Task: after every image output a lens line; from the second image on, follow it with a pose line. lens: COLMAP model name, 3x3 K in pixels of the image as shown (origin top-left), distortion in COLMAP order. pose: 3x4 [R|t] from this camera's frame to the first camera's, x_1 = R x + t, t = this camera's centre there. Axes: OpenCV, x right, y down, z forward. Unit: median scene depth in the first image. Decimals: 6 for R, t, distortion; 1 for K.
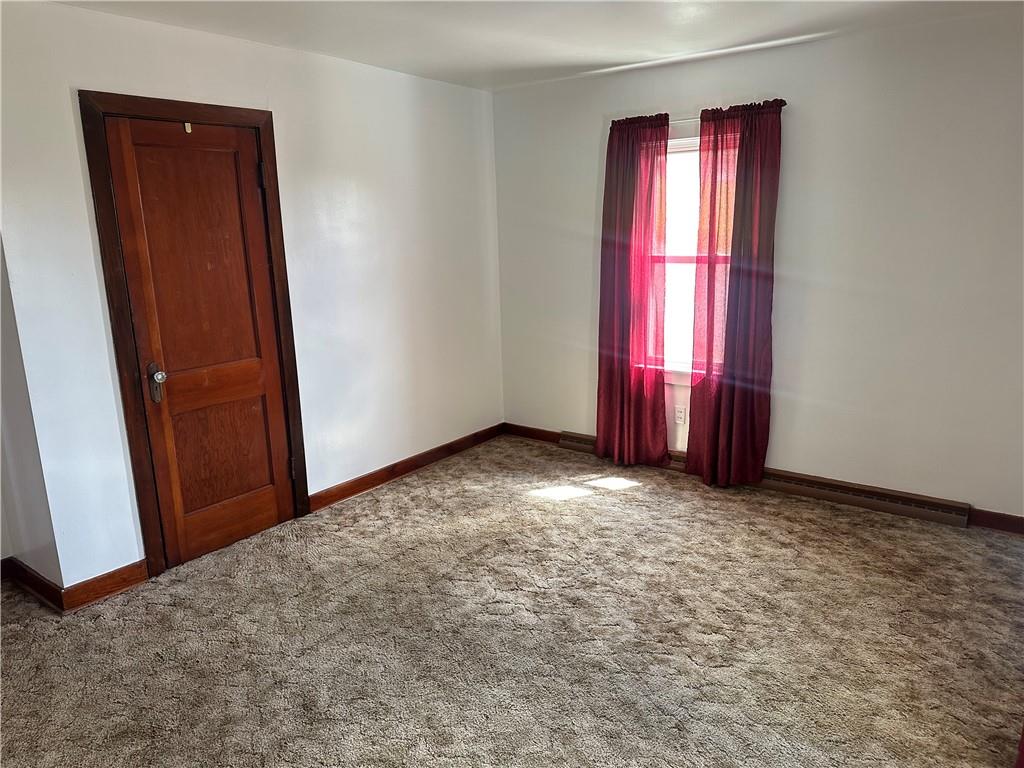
lens RADIAL K [[727.9, 0, 518.3], [0, 727.9, 382.5], [0, 0, 1]] dist [0.147968, -0.204769]
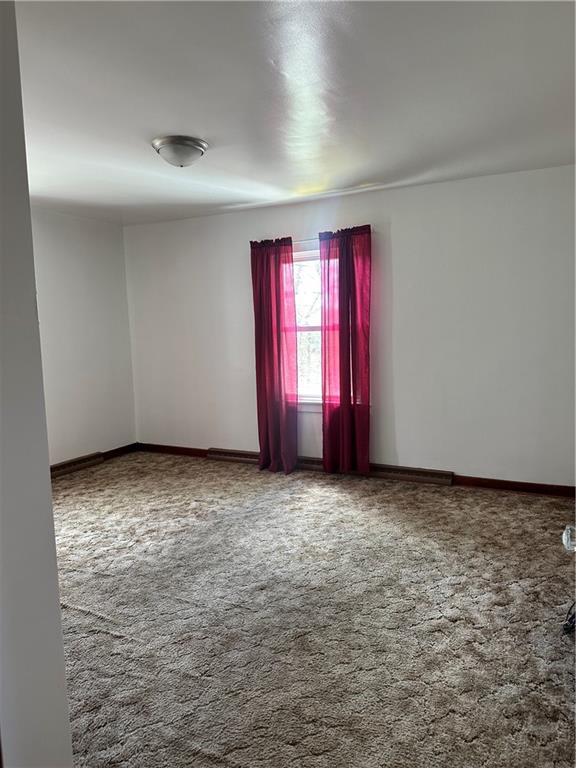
lens RADIAL K [[545.9, 0, 288.0], [0, 545.9, 384.0], [0, 0, 1]] dist [0.147968, -0.204769]
pose [[-0.189973, -0.064318, 0.979680, -1.153868], [0.240443, 0.964417, 0.109941, -0.070310], [-0.951891, 0.256443, -0.167749, 0.860046]]
